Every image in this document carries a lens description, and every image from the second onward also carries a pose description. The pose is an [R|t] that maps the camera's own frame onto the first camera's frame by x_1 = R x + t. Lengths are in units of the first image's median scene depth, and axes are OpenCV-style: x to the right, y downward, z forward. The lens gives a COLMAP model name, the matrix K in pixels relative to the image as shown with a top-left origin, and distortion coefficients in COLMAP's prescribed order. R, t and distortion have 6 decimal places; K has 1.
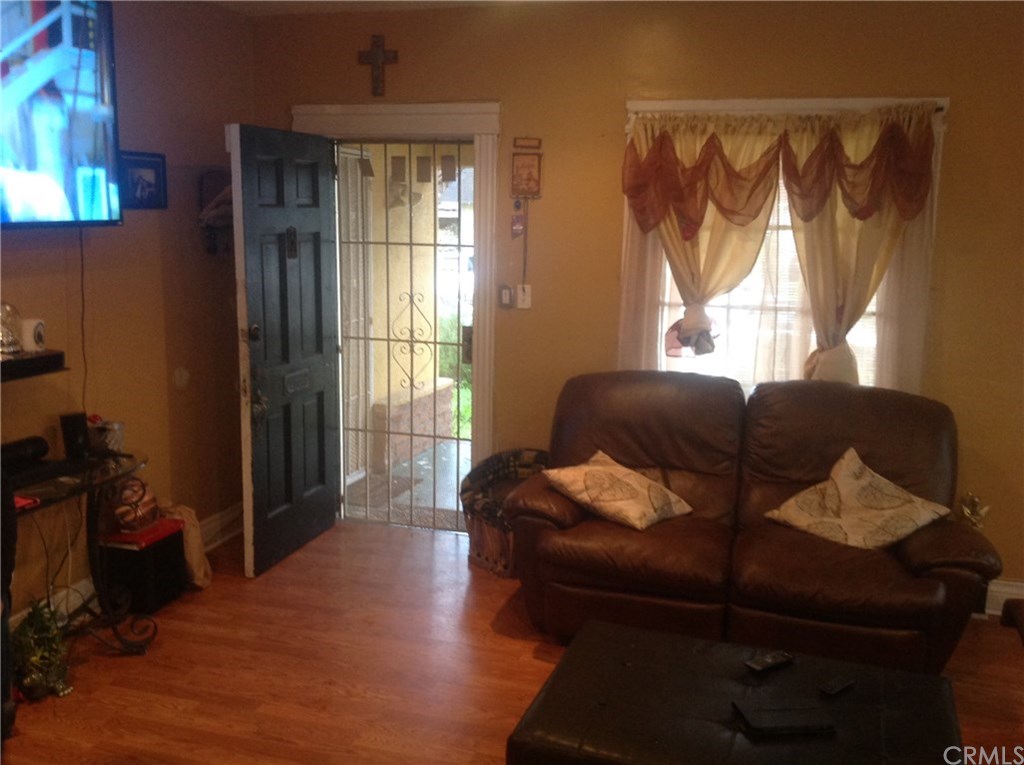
lens RADIAL K [[974.6, 0, 507.0], [0, 974.6, 397.6], [0, 0, 1]] dist [0.174182, -0.388920]
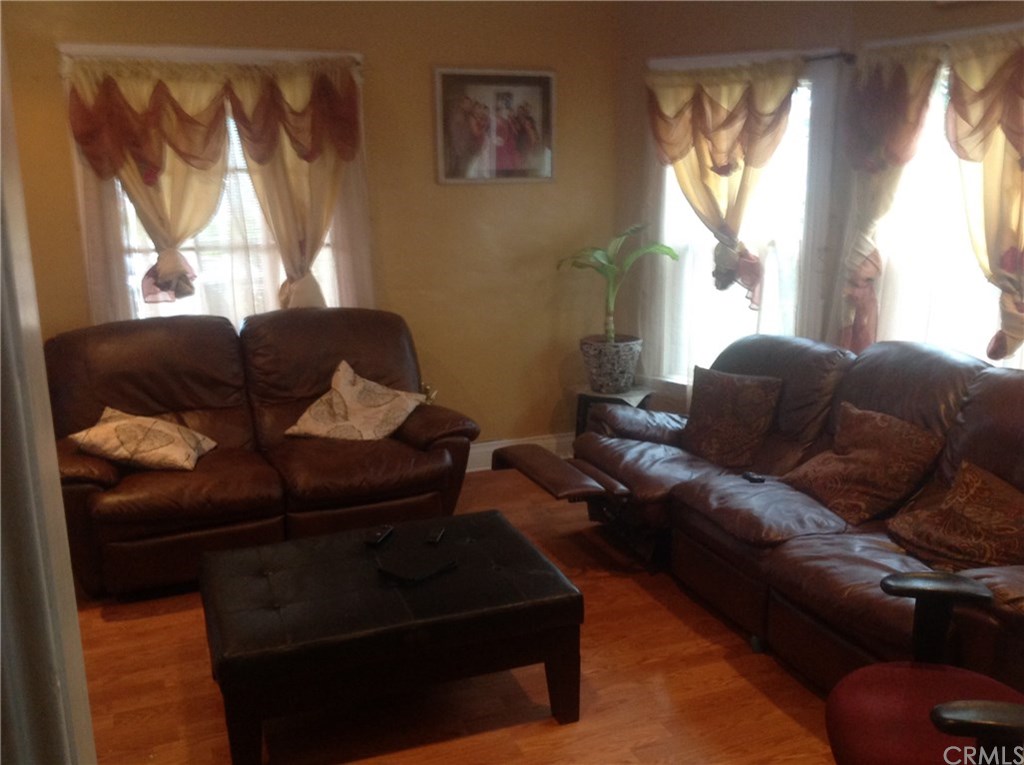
lens RADIAL K [[974.6, 0, 507.0], [0, 974.6, 397.6], [0, 0, 1]] dist [0.174182, -0.388920]
pose [[0.765105, -0.184682, 0.616852, -0.215062], [0.149034, 0.982764, 0.109381, -0.003566], [-0.626421, 0.008244, 0.779441, -0.018689]]
